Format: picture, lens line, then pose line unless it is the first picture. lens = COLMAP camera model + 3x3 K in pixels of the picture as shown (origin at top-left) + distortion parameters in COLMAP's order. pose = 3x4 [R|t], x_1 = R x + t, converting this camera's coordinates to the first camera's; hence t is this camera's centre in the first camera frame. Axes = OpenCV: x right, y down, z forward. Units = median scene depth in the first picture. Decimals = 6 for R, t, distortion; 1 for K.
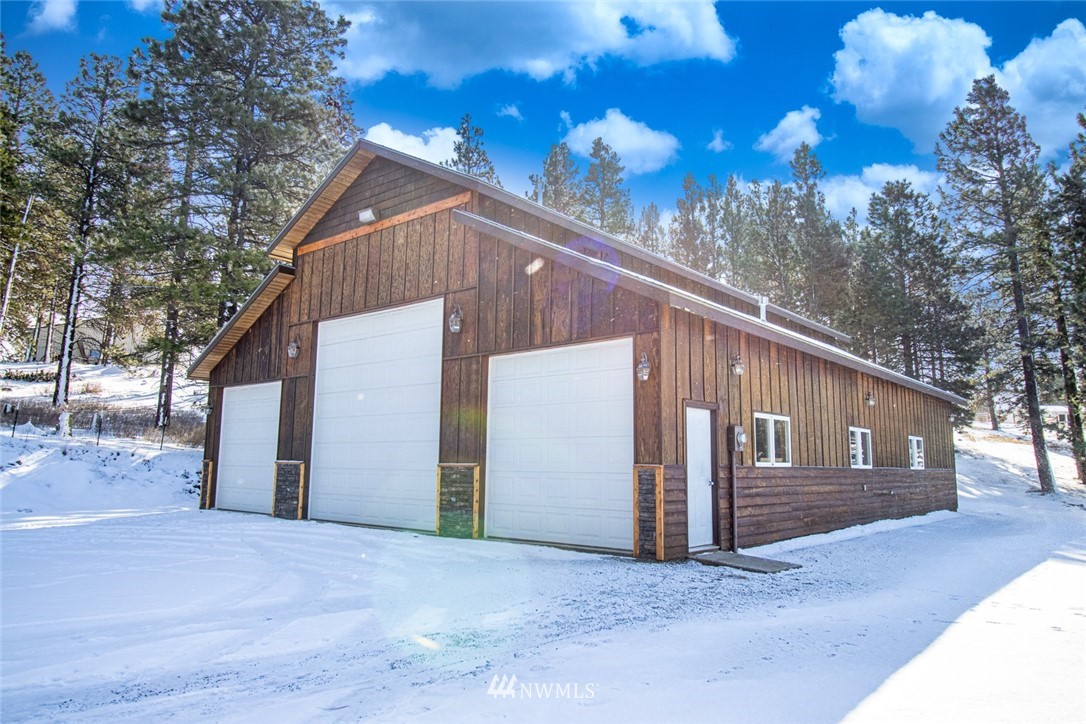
lens RADIAL K [[734.7, 0, 543.0], [0, 734.7, 362.0], [0, 0, 1]] dist [-0.004839, -0.001000]
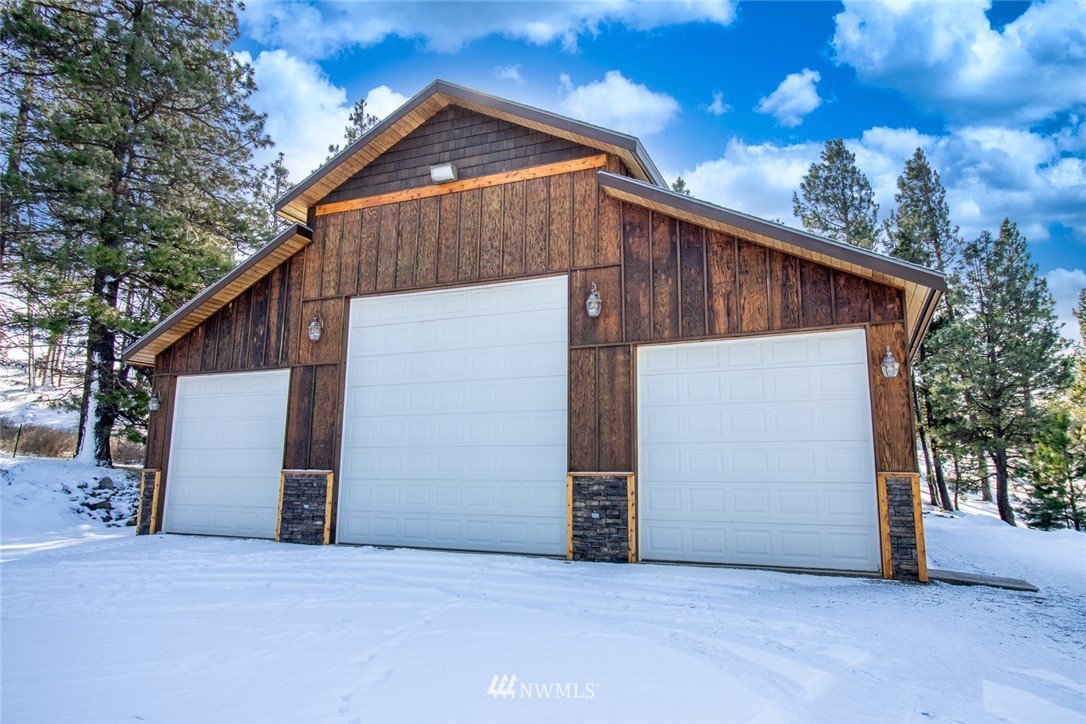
lens RADIAL K [[706.2, 0, 543.0], [0, 706.2, 362.0], [0, 0, 1]] dist [0.000166, -0.000543]
pose [[0.956786, 0.048441, 0.286730, -0.340685], [-0.040634, 0.998625, -0.033120, 0.034823], [-0.287940, 0.020038, 0.957439, 0.204321]]
